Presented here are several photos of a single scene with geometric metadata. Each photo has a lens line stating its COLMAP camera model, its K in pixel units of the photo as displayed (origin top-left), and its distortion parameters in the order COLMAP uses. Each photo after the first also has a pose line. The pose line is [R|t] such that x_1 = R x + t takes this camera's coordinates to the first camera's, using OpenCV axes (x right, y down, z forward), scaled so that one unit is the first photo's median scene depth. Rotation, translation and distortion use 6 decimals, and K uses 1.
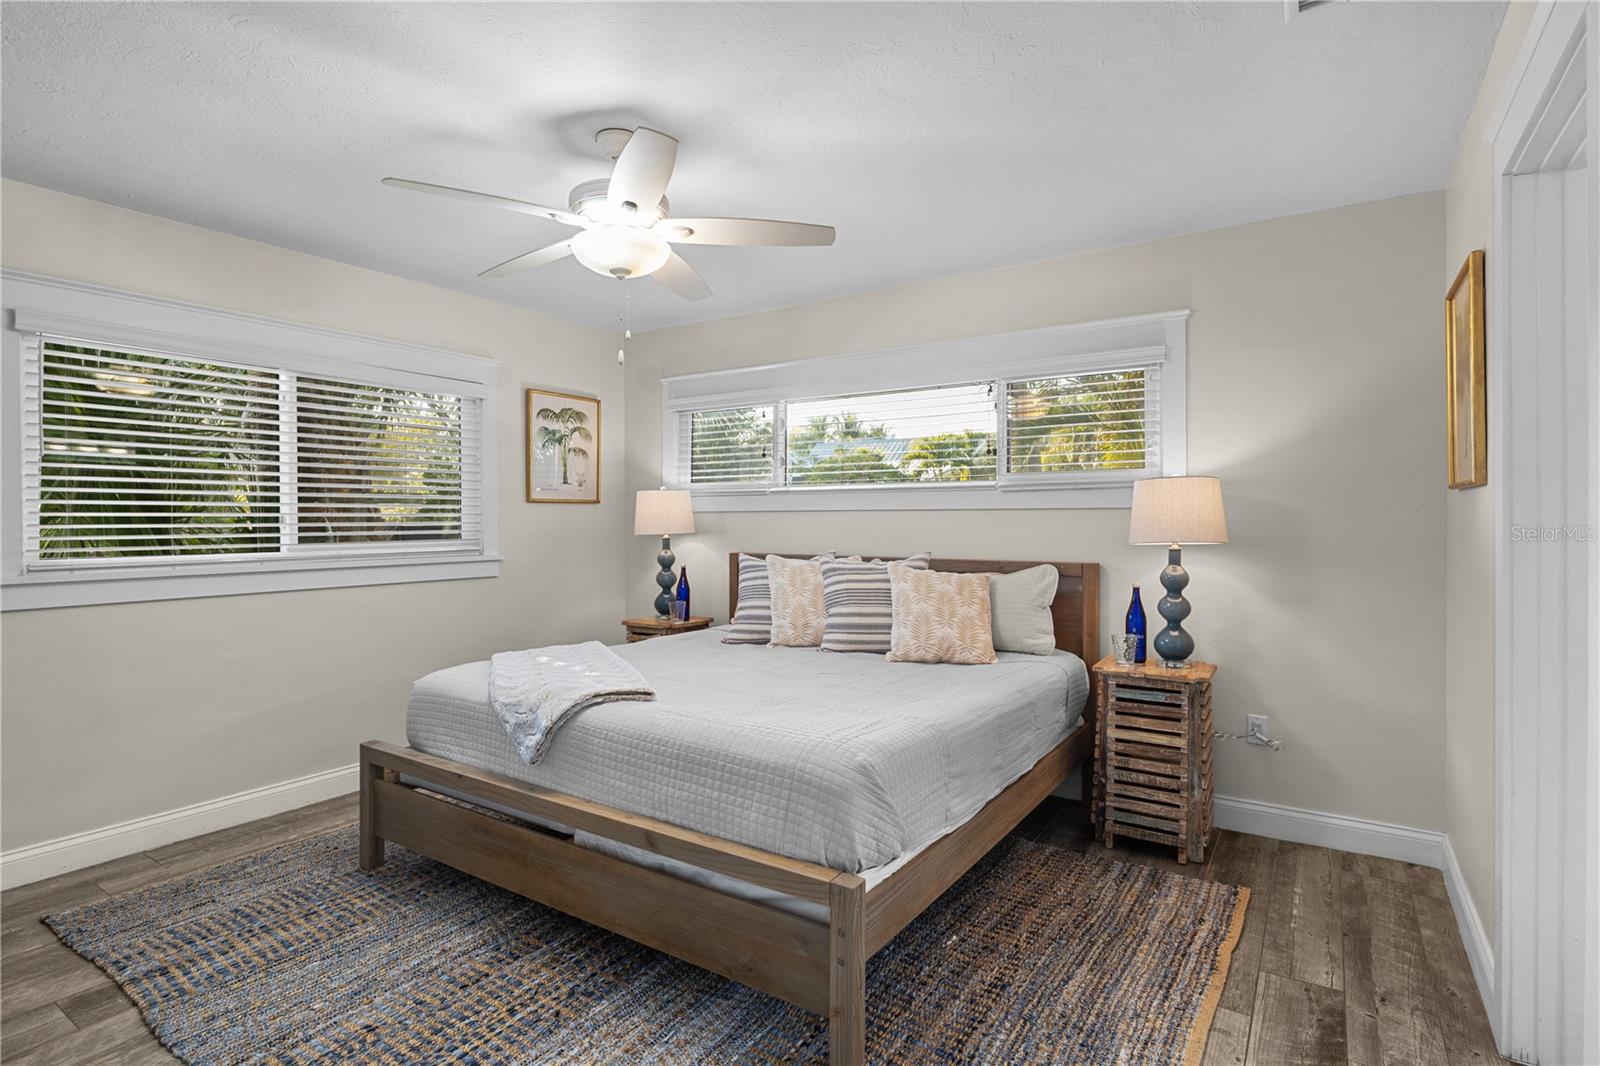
lens RADIAL K [[806.4, 0, 798.0], [0, 806.4, 523.3], [0, 0, 1]] dist [-0.007203, -0.000063]
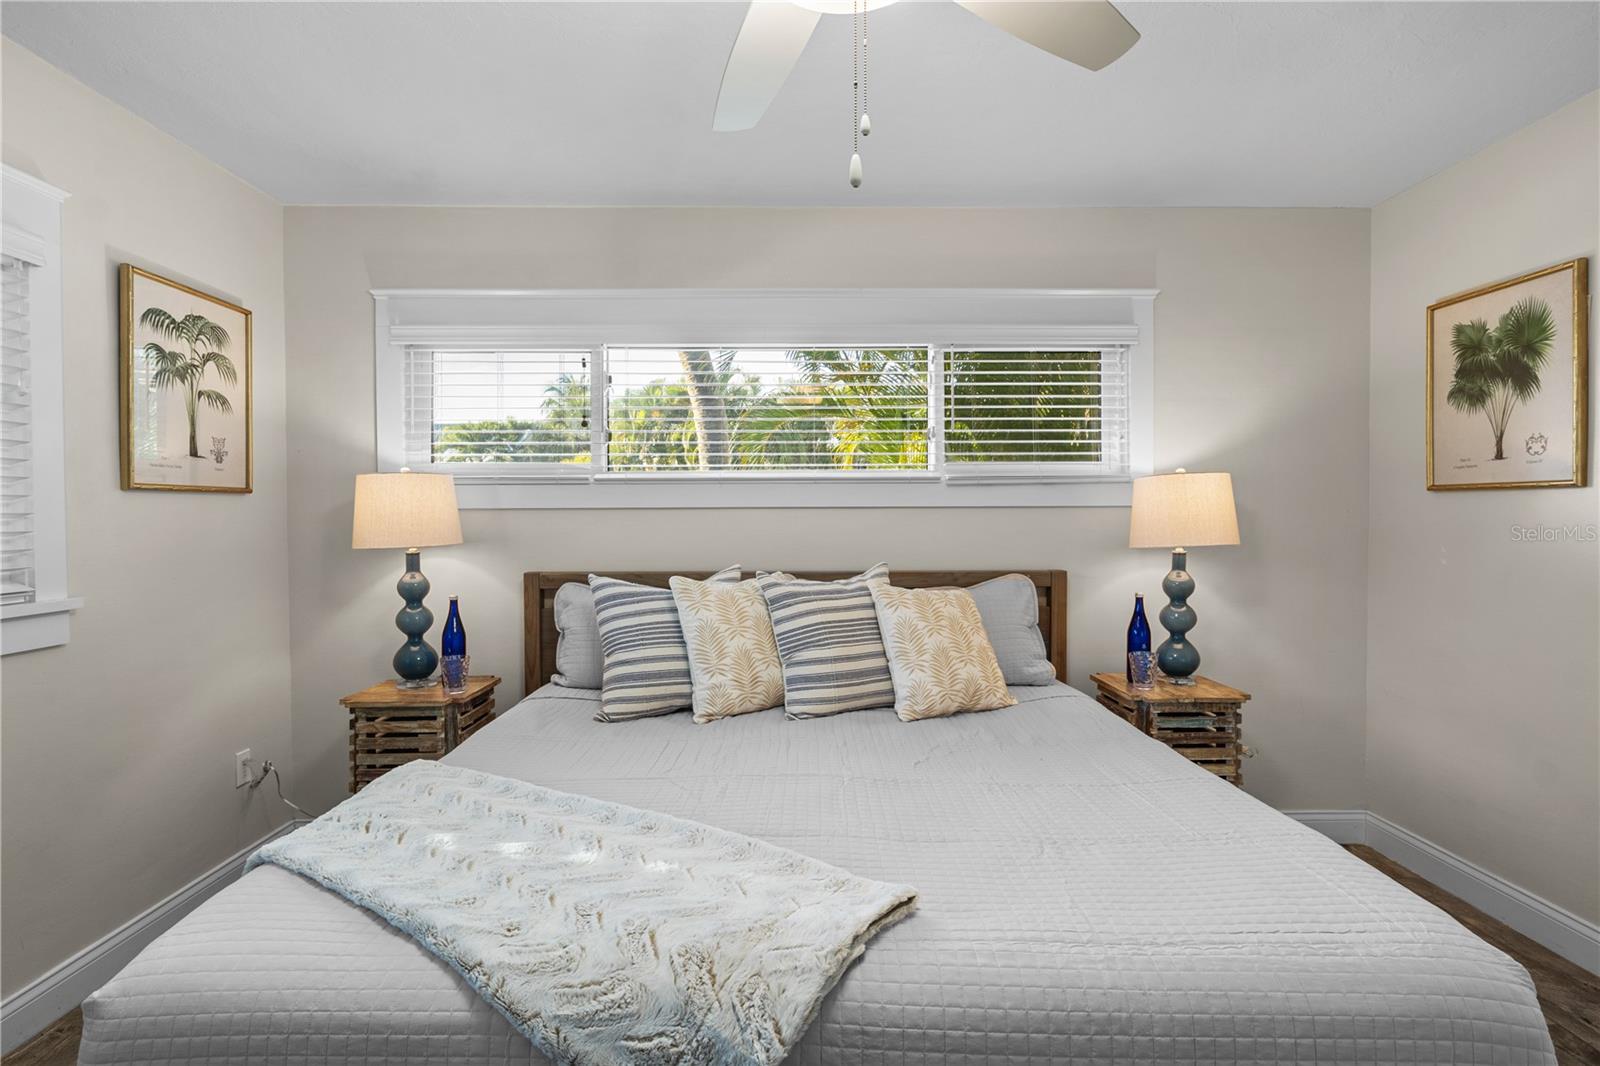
lens RADIAL K [[806.4, 0, 800.9], [0, 806.4, 530.2], [0, 0, 1]] dist [-0.007203, -0.000063]
pose [[0.827232, -0.012787, 0.561715, -0.323180], [0.005345, 0.999875, 0.014890, -0.007102], [-0.561835, -0.009315, 0.827197, 0.418475]]
